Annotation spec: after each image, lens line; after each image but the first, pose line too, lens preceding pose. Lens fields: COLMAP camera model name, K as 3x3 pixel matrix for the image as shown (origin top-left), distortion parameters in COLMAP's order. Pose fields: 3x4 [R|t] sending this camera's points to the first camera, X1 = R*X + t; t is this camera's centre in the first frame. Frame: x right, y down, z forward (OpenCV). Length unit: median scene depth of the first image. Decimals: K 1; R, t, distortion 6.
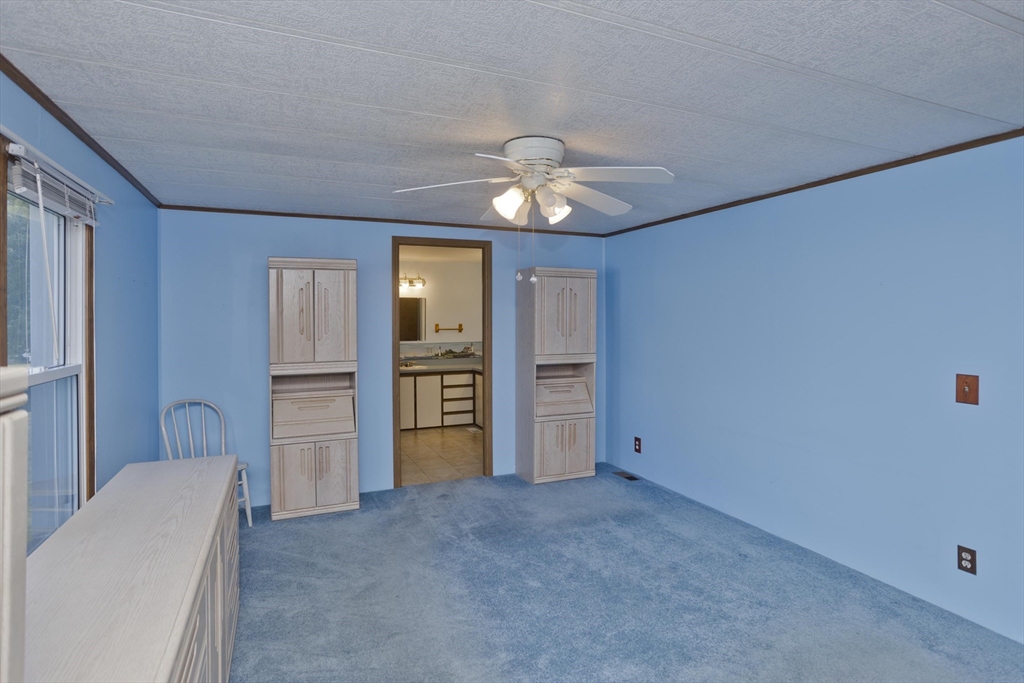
lens RADIAL K [[505.4, 0, 490.7], [0, 505.4, 329.7], [0, 0, 1]] dist [-0.050374, 0.029690]
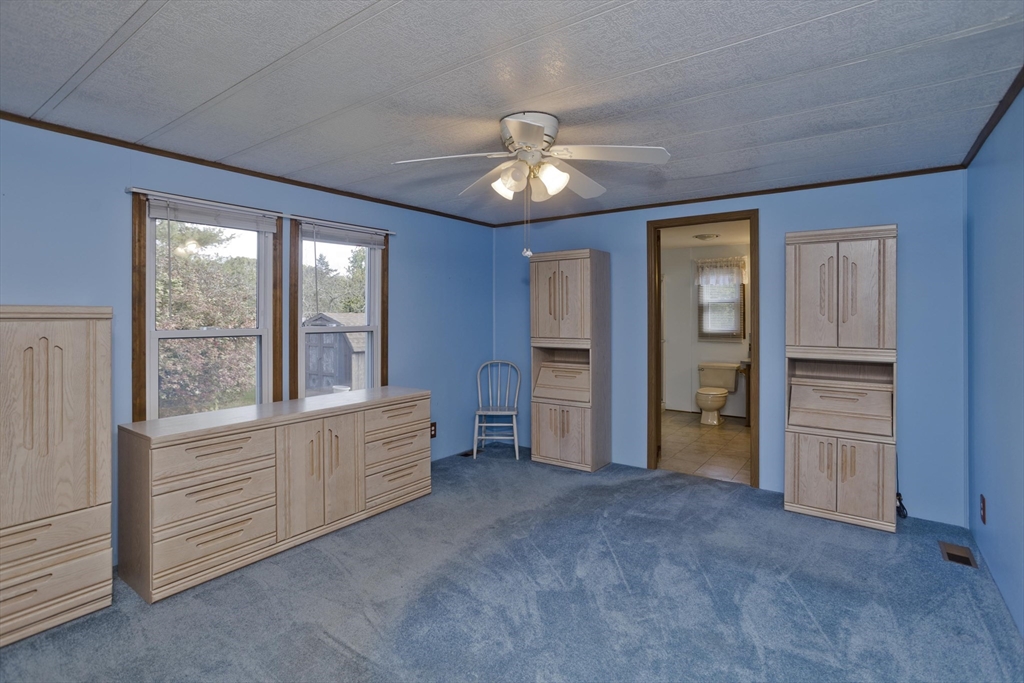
lens RADIAL K [[505.4, 0, 496.6], [0, 505.4, 308.7], [0, 0, 1]] dist [-0.050374, 0.029690]
pose [[0.512844, 0.001613, -0.858480, 0.514308], [-0.003758, 0.999993, -0.000366, -0.005739], [0.858473, 0.003414, 0.512847, 0.209692]]
